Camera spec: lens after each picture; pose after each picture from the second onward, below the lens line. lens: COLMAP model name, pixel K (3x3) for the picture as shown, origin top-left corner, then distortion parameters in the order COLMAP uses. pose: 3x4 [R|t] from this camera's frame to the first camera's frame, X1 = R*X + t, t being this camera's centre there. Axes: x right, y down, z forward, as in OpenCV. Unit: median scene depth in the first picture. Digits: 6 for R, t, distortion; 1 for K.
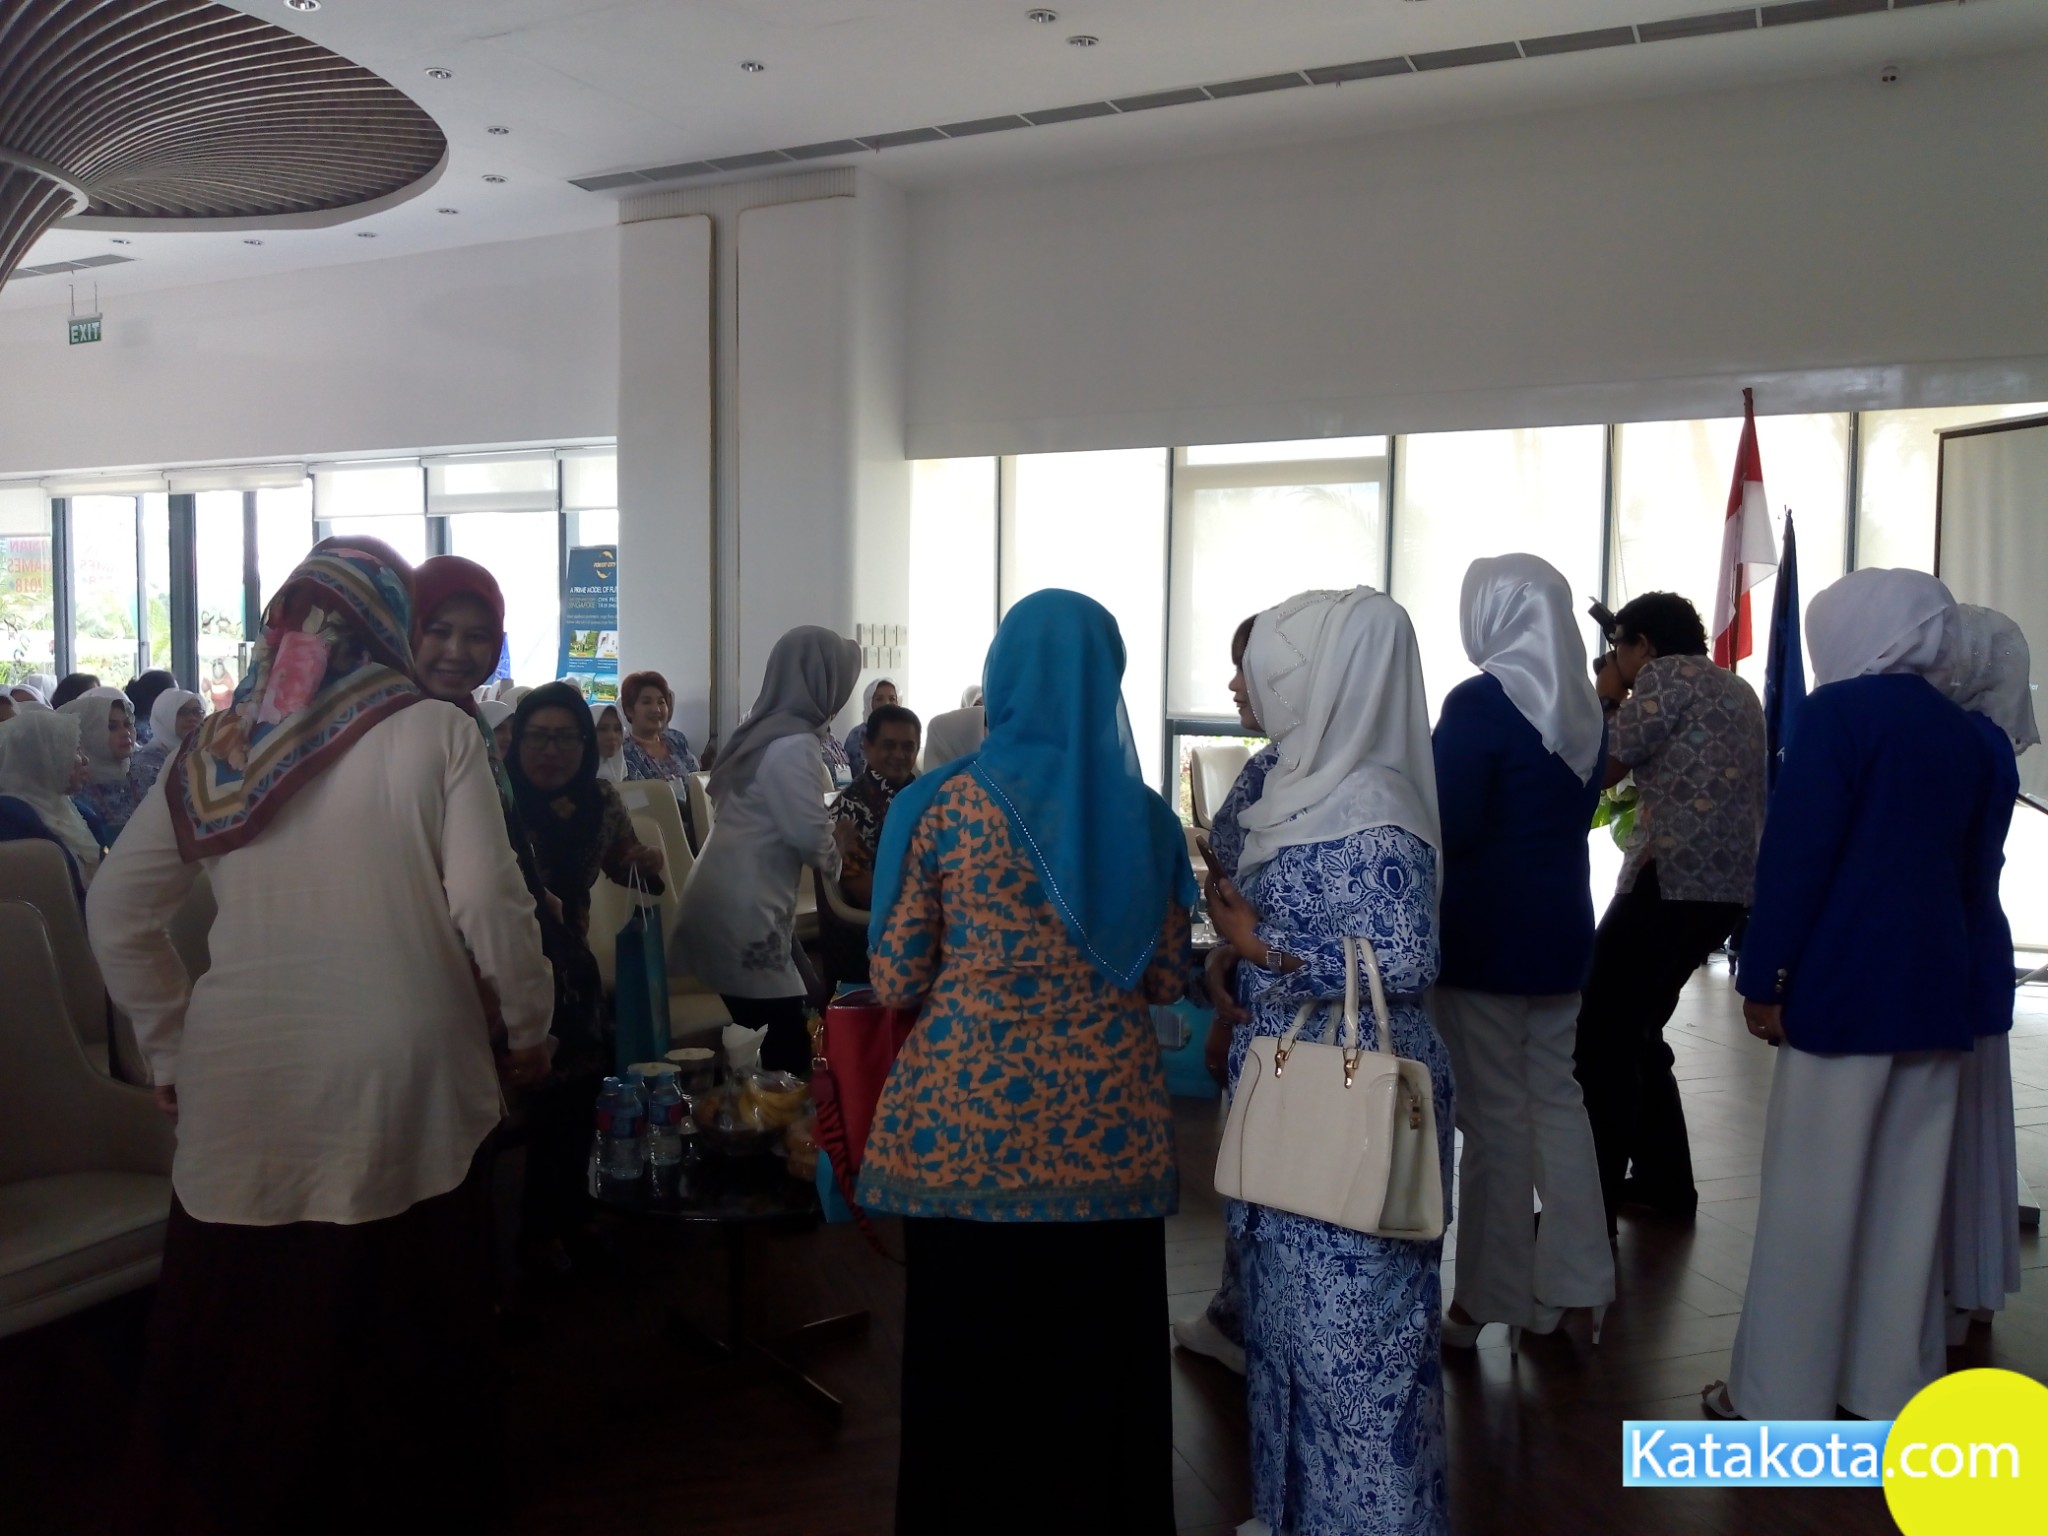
lens RADIAL K [[1611.7, 0, 1008.8], [0, 1611.7, 764.2], [0, 0, 1]] dist [0.025459, -0.058755]
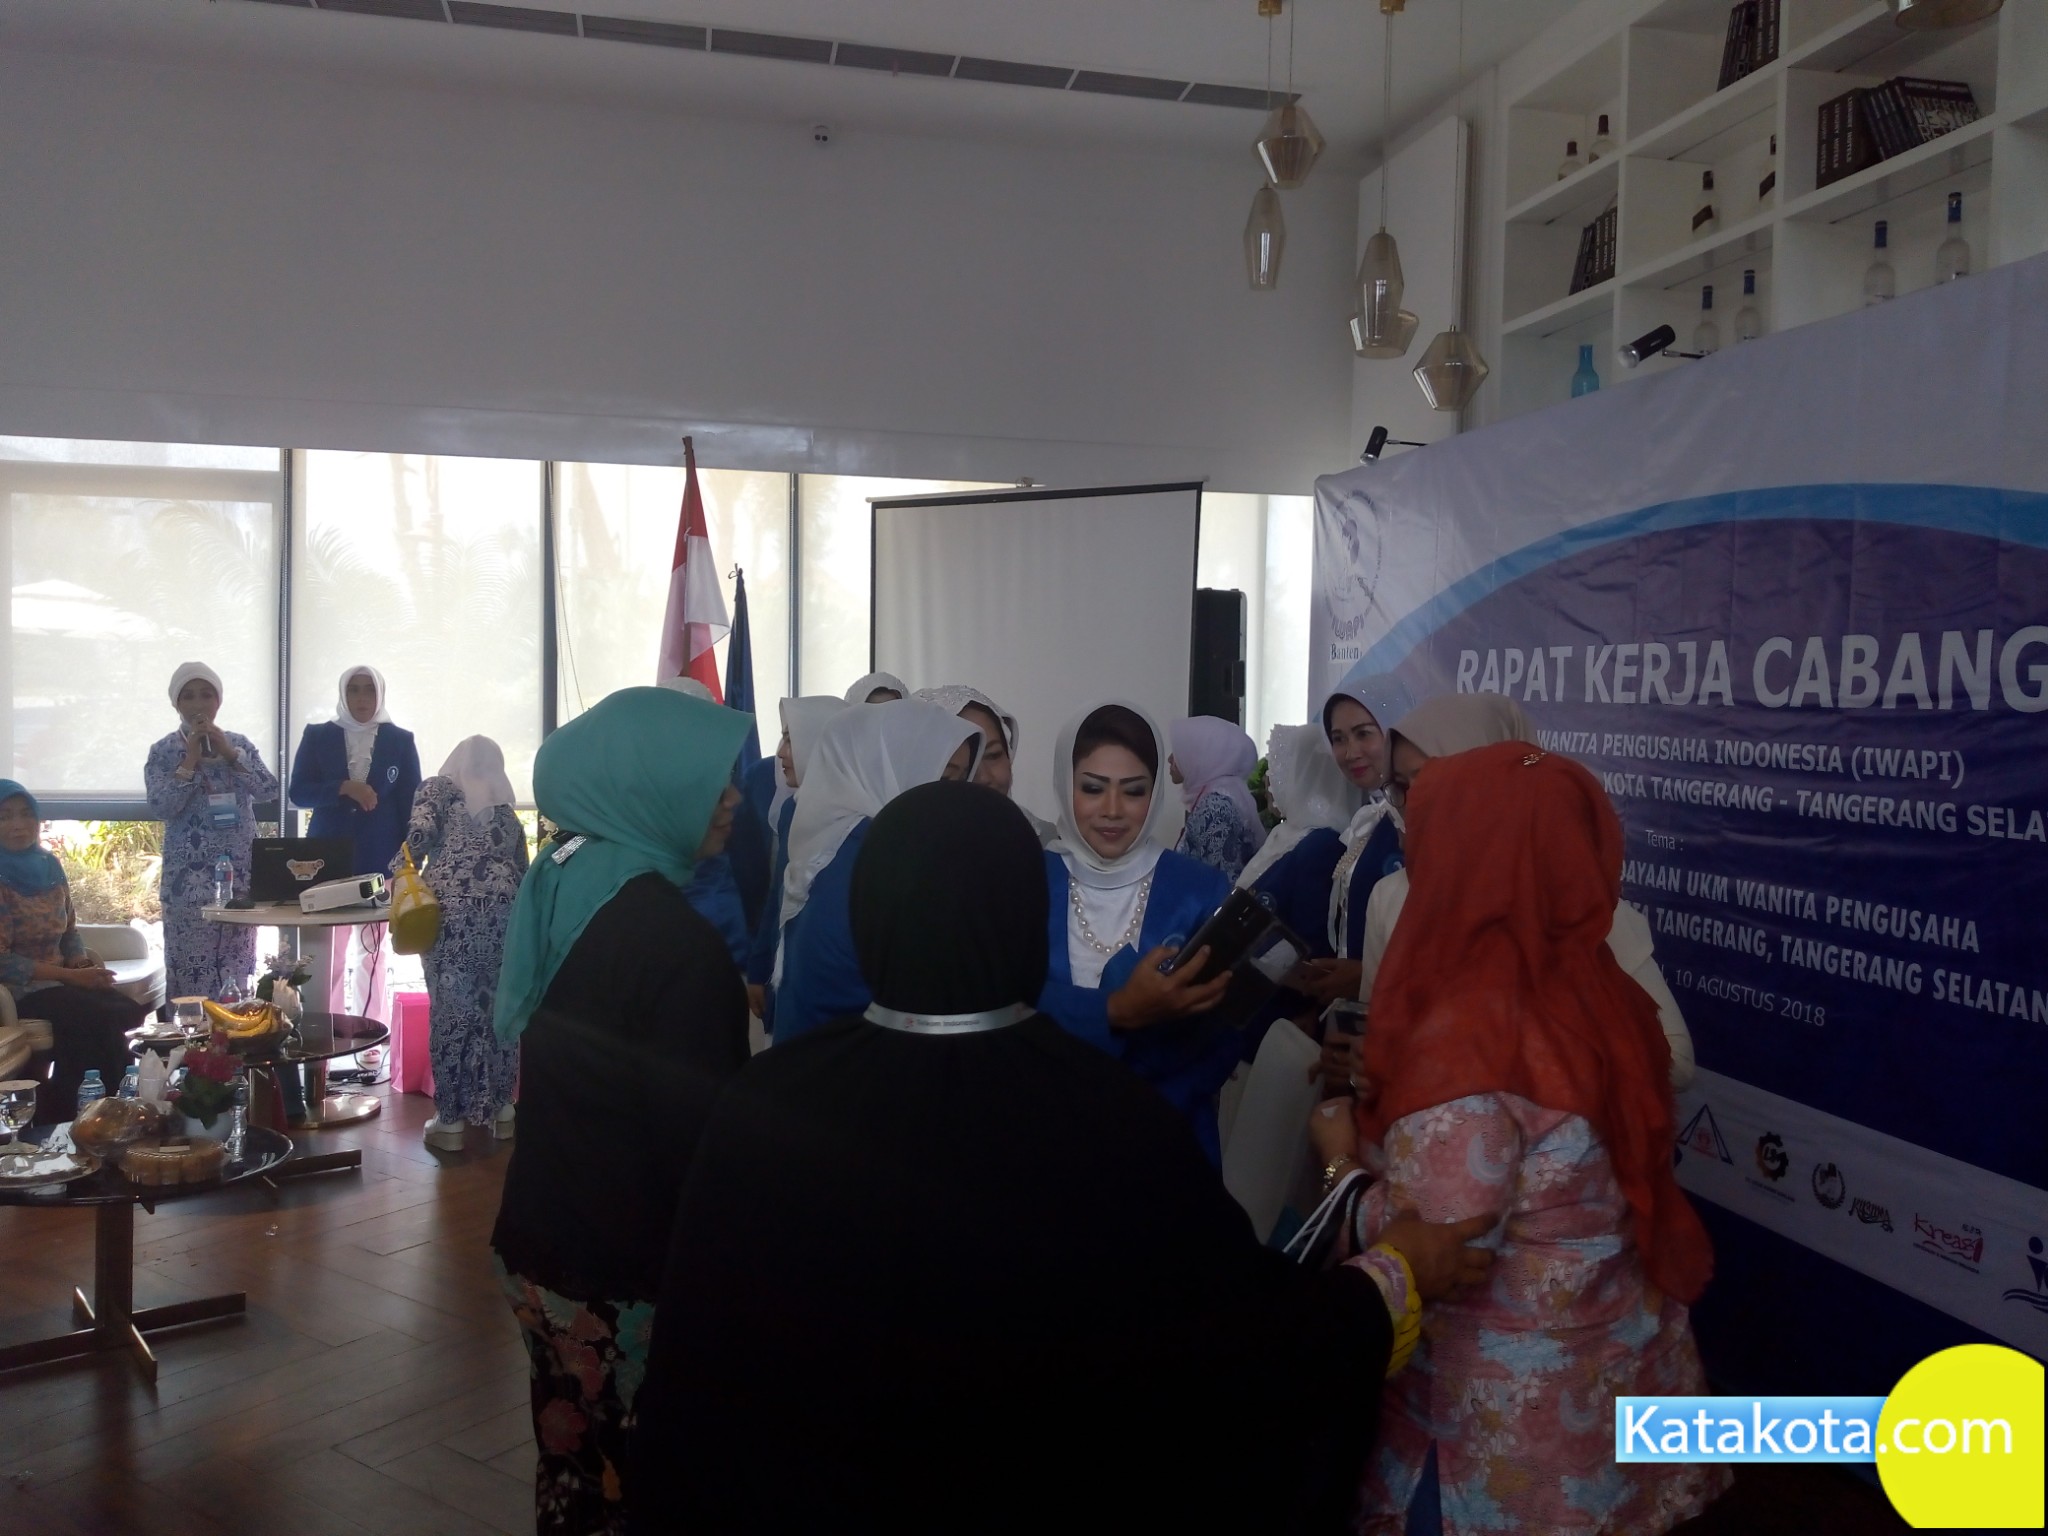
lens RADIAL K [[1611.7, 0, 1023.3], [0, 1611.7, 771.1], [0, 0, 1]] dist [0.025459, -0.058755]
pose [[0.780664, -0.023445, 0.624511, 0.013394], [0.031433, 0.999504, -0.001769, -0.026211], [-0.624160, 0.021011, 0.781014, 0.128432]]
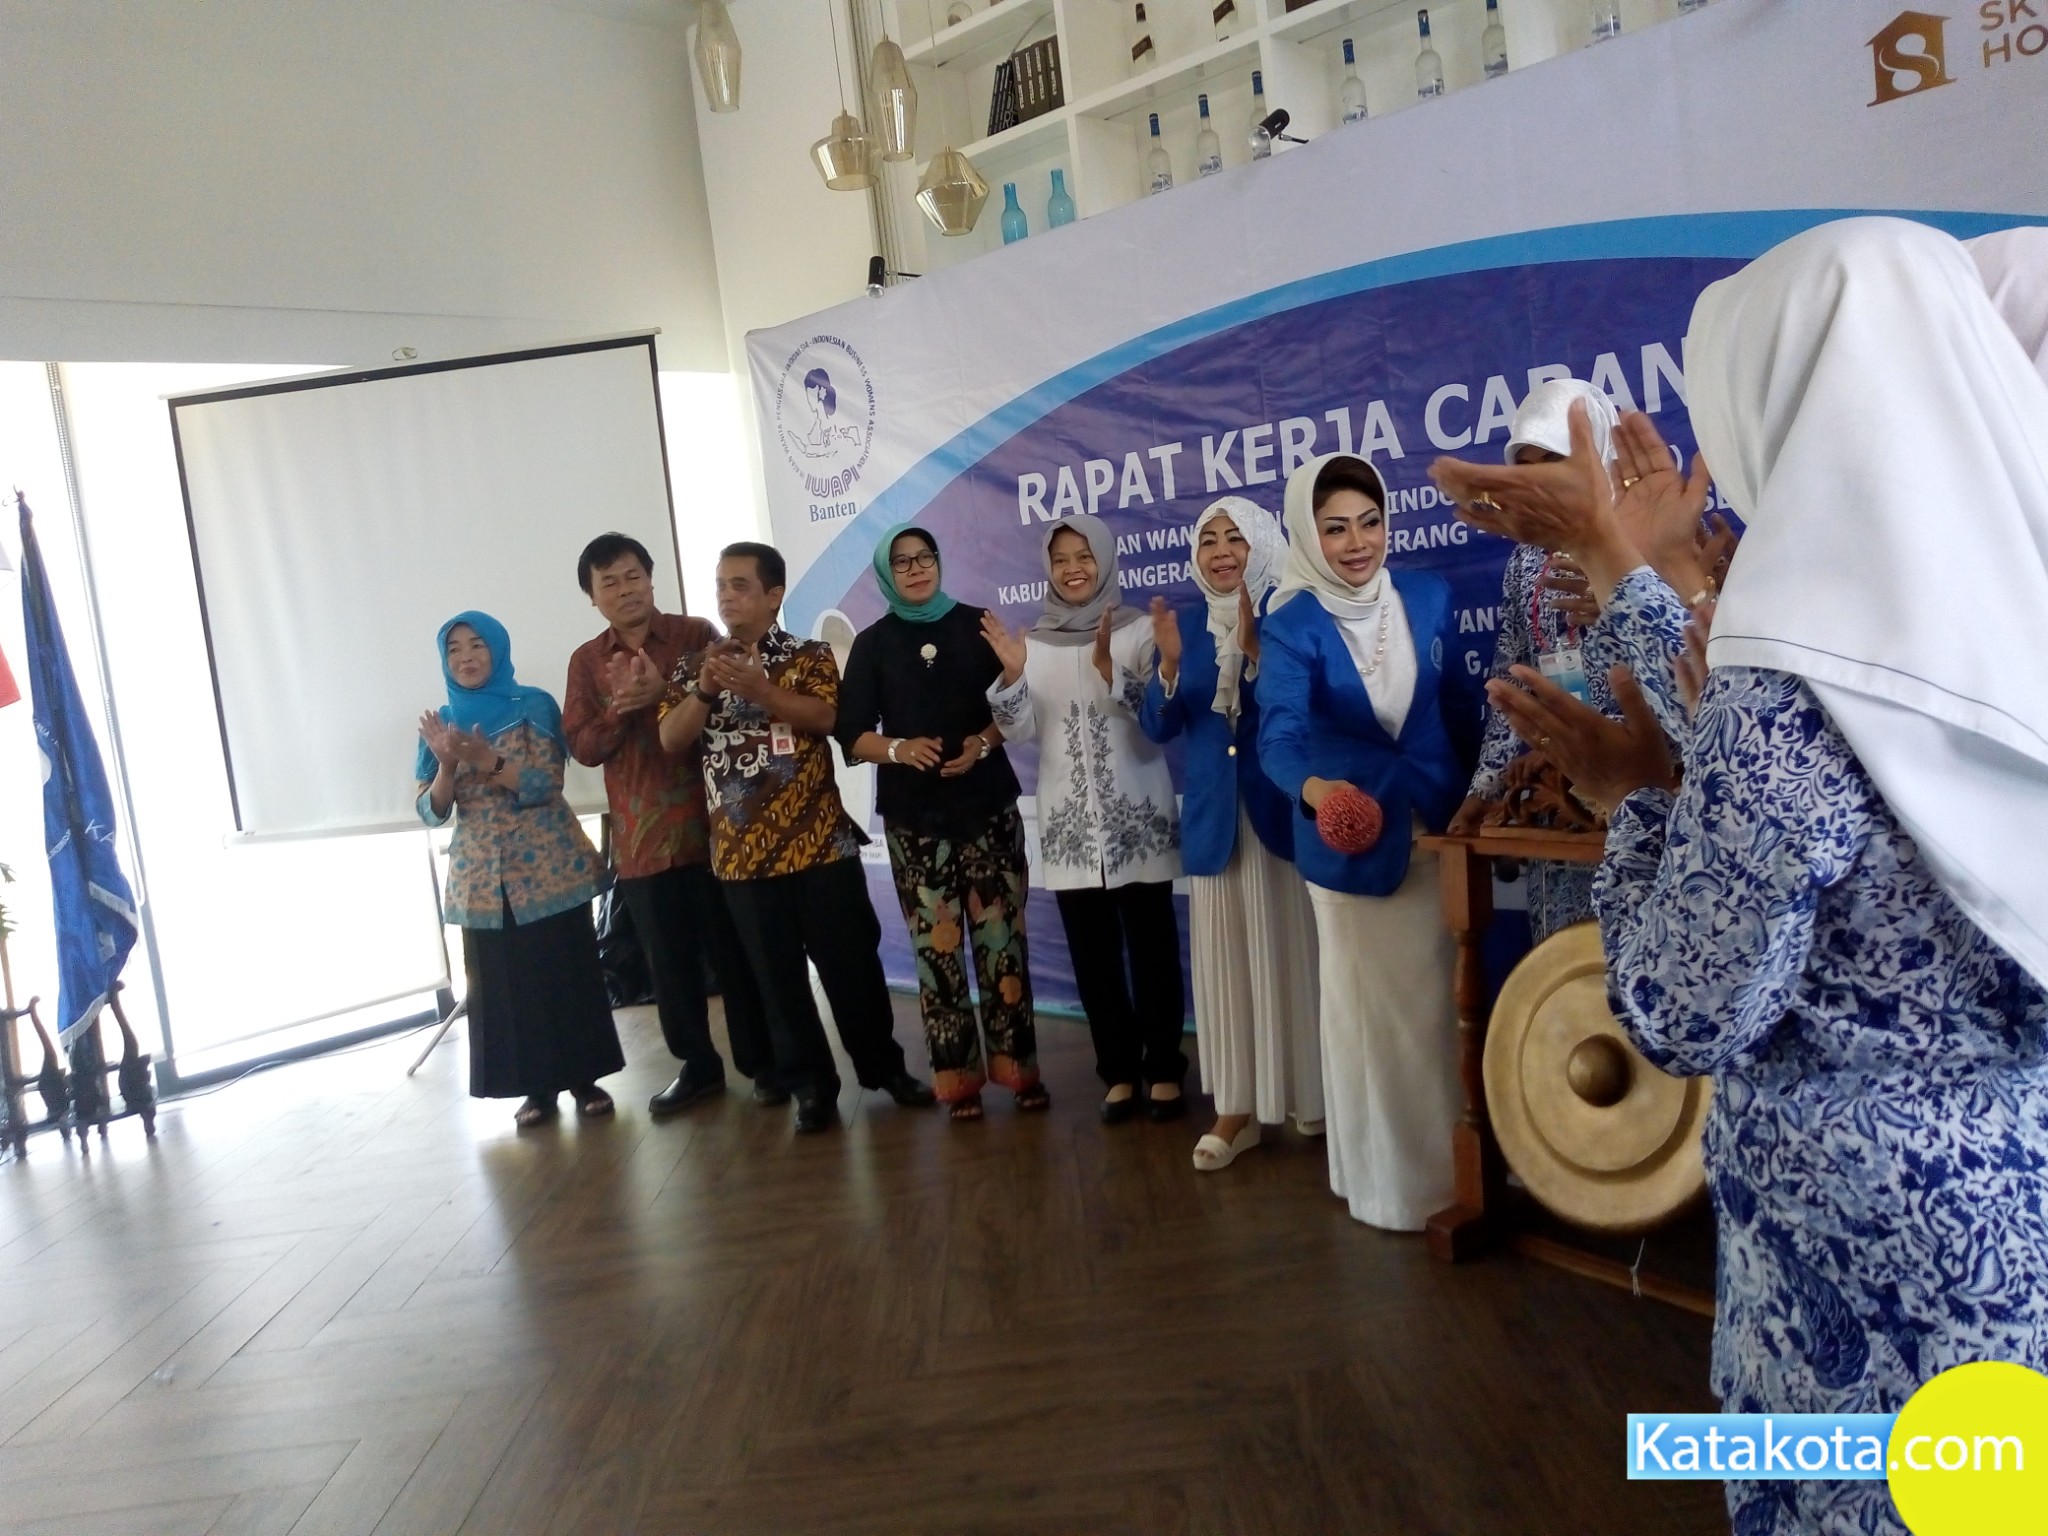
lens RADIAL K [[1630.6, 0, 1010.4], [0, 1630.6, 742.3], [0, 0, 1]] dist [0.042165, -0.061188]
pose [[0.300506, -0.122626, 0.945864, -0.067193], [0.194582, 0.978726, 0.065067, -0.010112], [-0.933720, 0.164495, 0.317974, 0.323818]]
